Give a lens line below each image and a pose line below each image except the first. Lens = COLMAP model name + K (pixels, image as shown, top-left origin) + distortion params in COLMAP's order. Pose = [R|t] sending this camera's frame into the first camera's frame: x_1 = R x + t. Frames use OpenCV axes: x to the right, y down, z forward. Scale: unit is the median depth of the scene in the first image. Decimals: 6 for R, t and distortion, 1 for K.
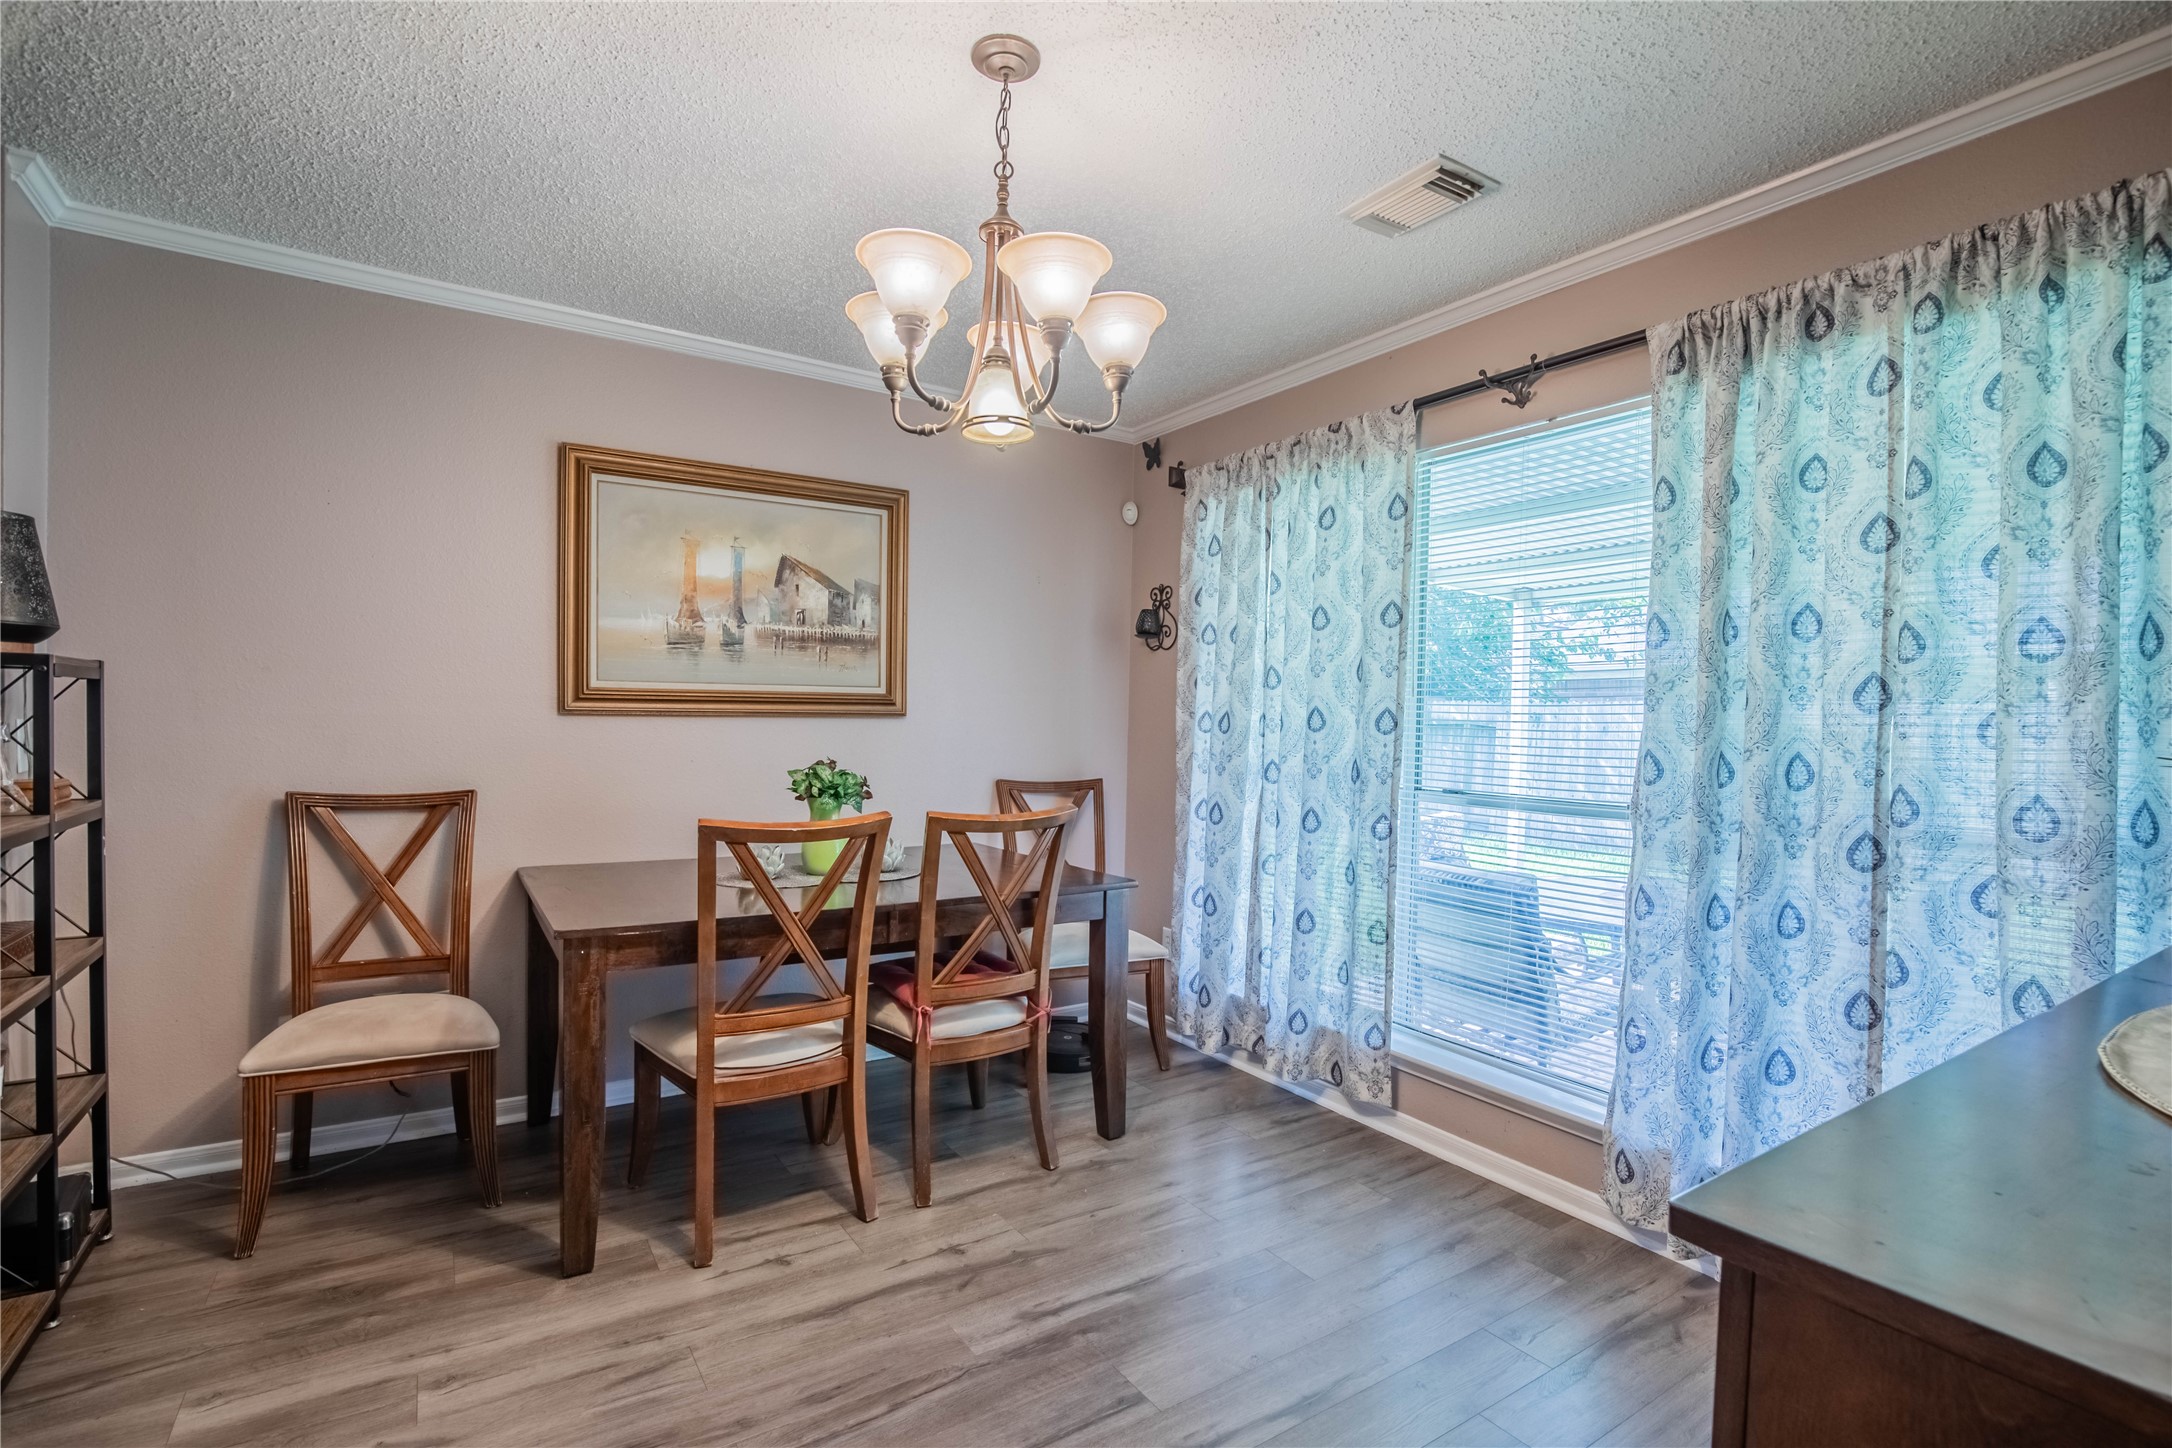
lens RADIAL K [[1006.9, 0, 1109.1], [0, 1006.9, 742.2], [0, 0, 1]] dist [-0.034136, 0.006563]
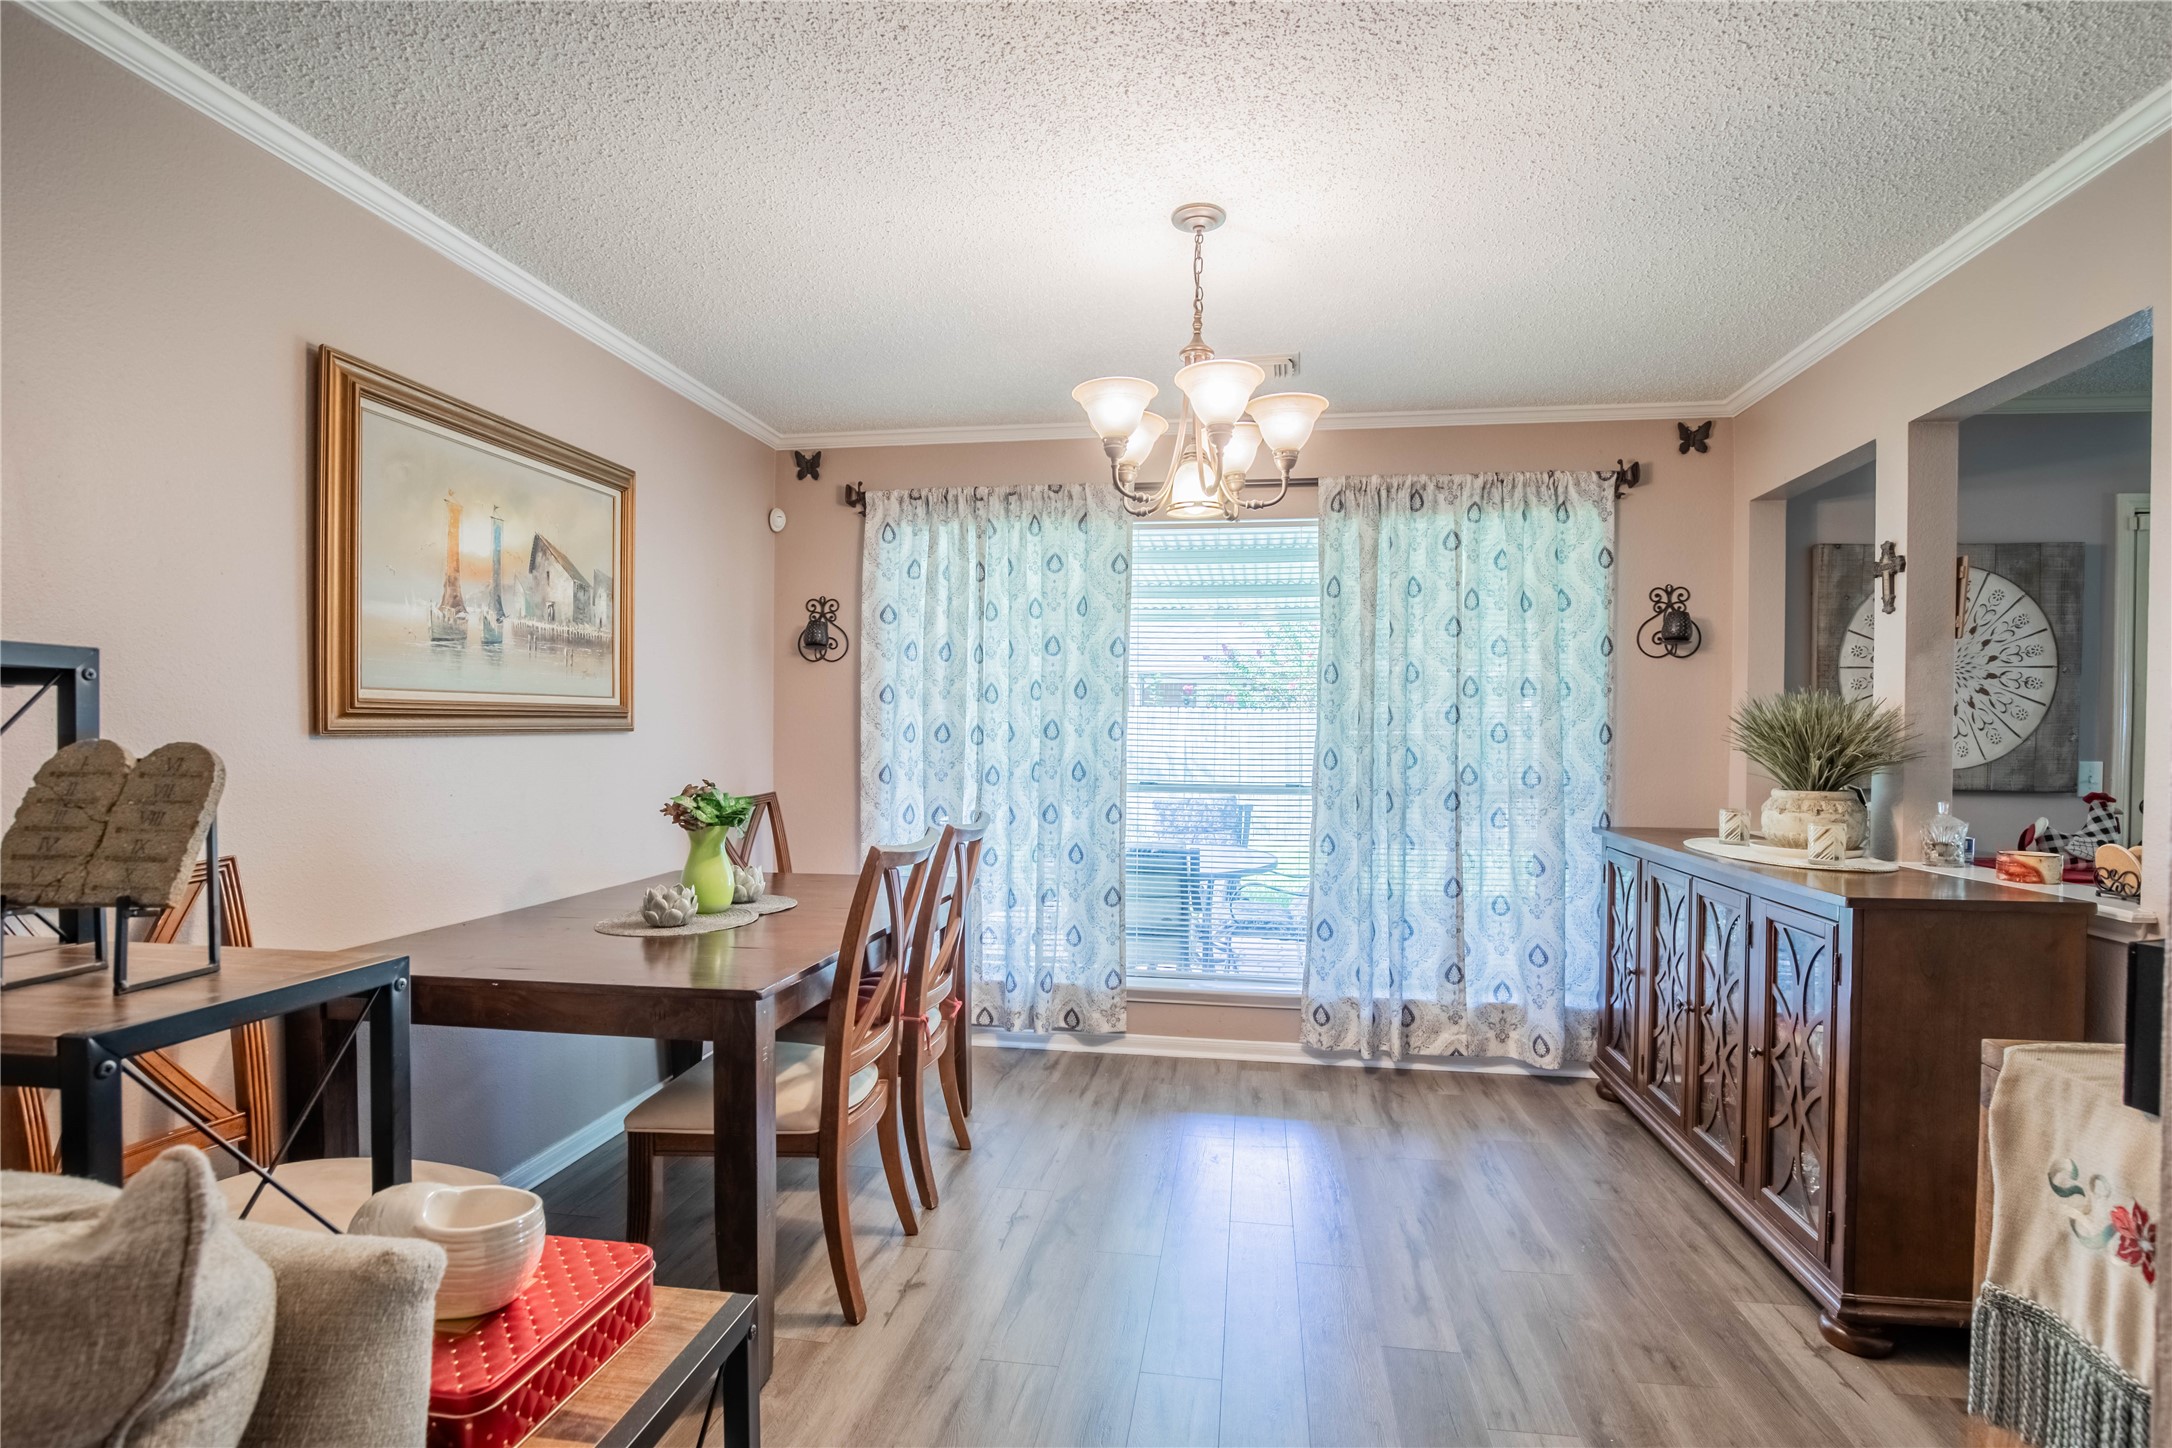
lens RADIAL K [[1006.9, 0, 1130.0], [0, 1006.9, 739.7], [0, 0, 1]] dist [-0.034136, 0.006563]
pose [[0.676537, -0.020567, 0.736121, -0.628835], [0.021703, 0.999733, 0.007986, -0.018134], [-0.736089, 0.010574, 0.676802, 0.115506]]
